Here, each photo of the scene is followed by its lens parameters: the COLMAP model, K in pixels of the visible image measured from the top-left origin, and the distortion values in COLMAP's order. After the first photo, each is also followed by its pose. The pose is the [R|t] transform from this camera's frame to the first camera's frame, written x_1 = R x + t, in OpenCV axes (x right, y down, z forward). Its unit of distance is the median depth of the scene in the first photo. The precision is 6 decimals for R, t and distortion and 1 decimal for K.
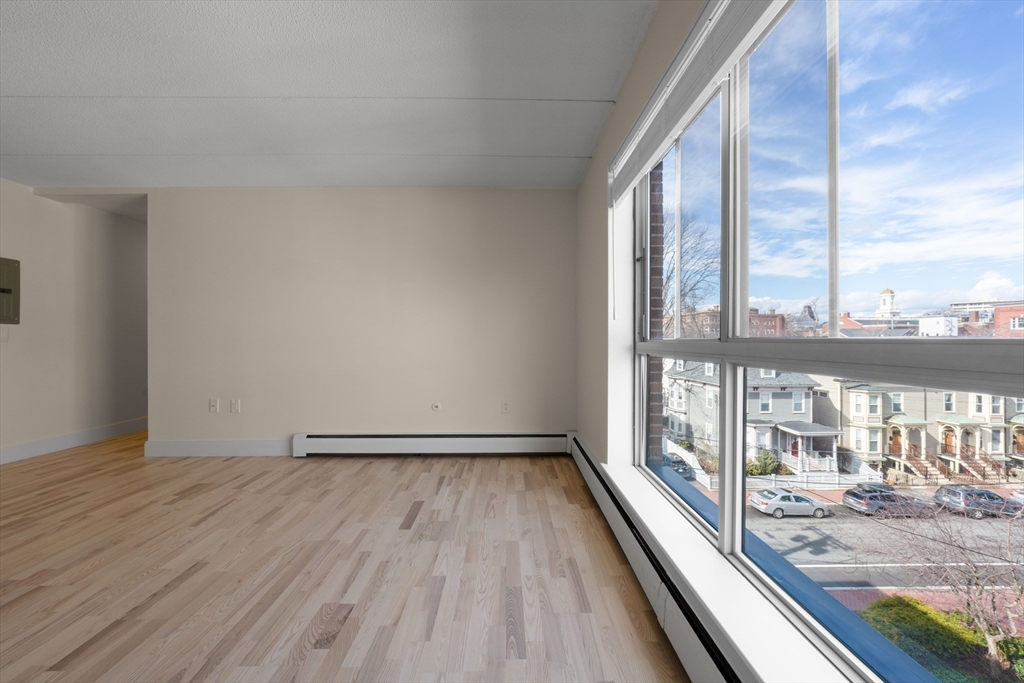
lens RADIAL K [[346.8, 0, 509.0], [0, 346.8, 341.3], [0, 0, 1]] dist [-0.002131, 0.000757]
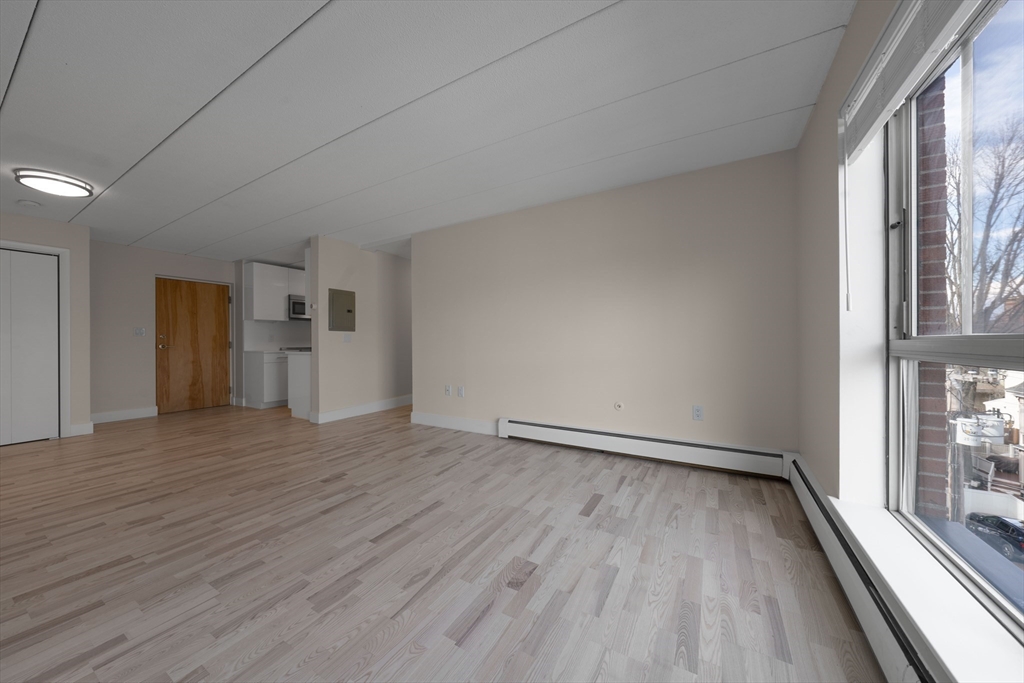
lens RADIAL K [[377.3, 0, 511.5], [0, 377.3, 342.0], [0, 0, 1]] dist [0.002718, 0.000060]
pose [[0.850827, -0.004033, -0.525430, 0.115172], [0.005133, 0.999987, 0.000636, 0.001979], [0.525421, -0.003238, 0.850836, -0.101458]]
